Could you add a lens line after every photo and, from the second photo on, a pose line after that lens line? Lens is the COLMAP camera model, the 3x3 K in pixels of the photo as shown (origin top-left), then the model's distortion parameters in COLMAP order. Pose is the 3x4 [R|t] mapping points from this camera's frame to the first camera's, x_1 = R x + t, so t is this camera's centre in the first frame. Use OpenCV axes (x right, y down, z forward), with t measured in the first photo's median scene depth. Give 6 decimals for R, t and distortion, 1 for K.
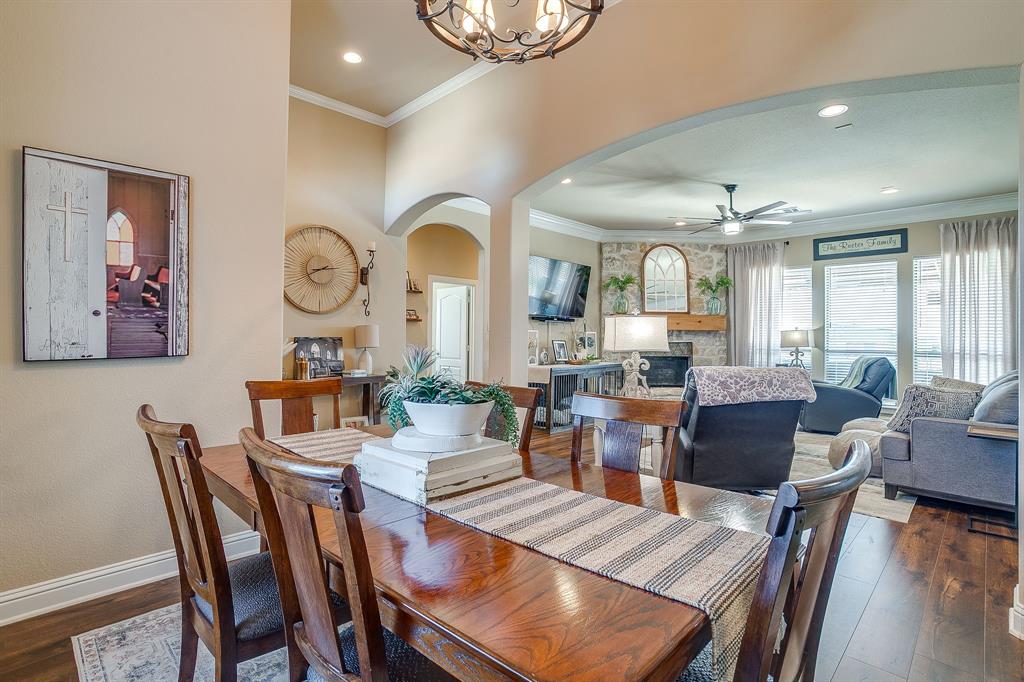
lens RADIAL K [[497.0, 0, 510.7], [0, 497.0, 333.5], [0, 0, 1]] dist [-0.060012, 0.033505]
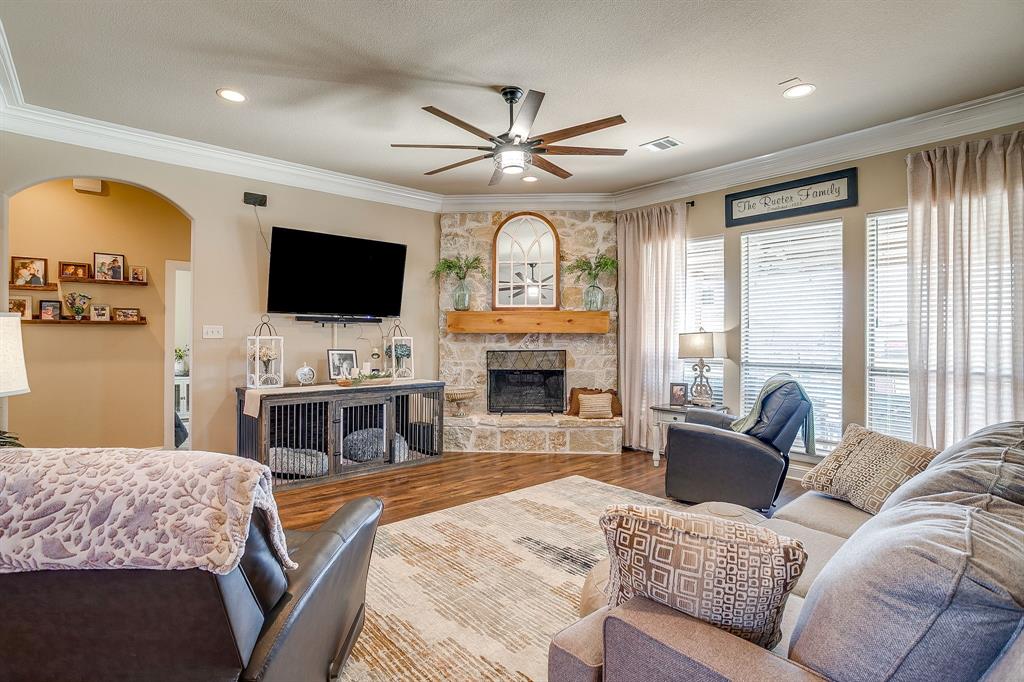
lens RADIAL K [[497.0, 0, 510.7], [0, 497.0, 333.5], [0, 0, 1]] dist [-0.060012, 0.033505]
pose [[0.997394, -0.006255, -0.071877, 0.382034], [0.006388, 0.999978, 0.001611, -0.008408], [0.071865, -0.002066, 0.997412, 0.318109]]
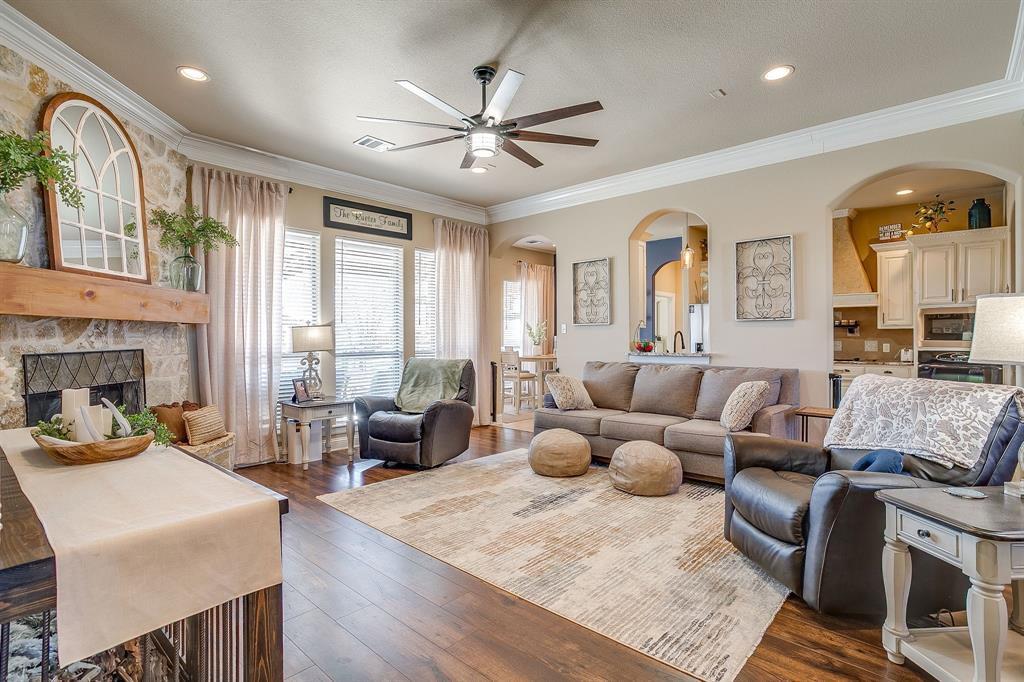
lens RADIAL K [[497.0, 0, 510.7], [0, 497.0, 333.5], [0, 0, 1]] dist [-0.060012, 0.033505]
pose [[-0.026299, 0.000522, 0.999654, -0.090928], [-0.004368, 0.999990, -0.000637, 0.003128], [-0.999645, -0.004383, -0.026297, 0.760276]]
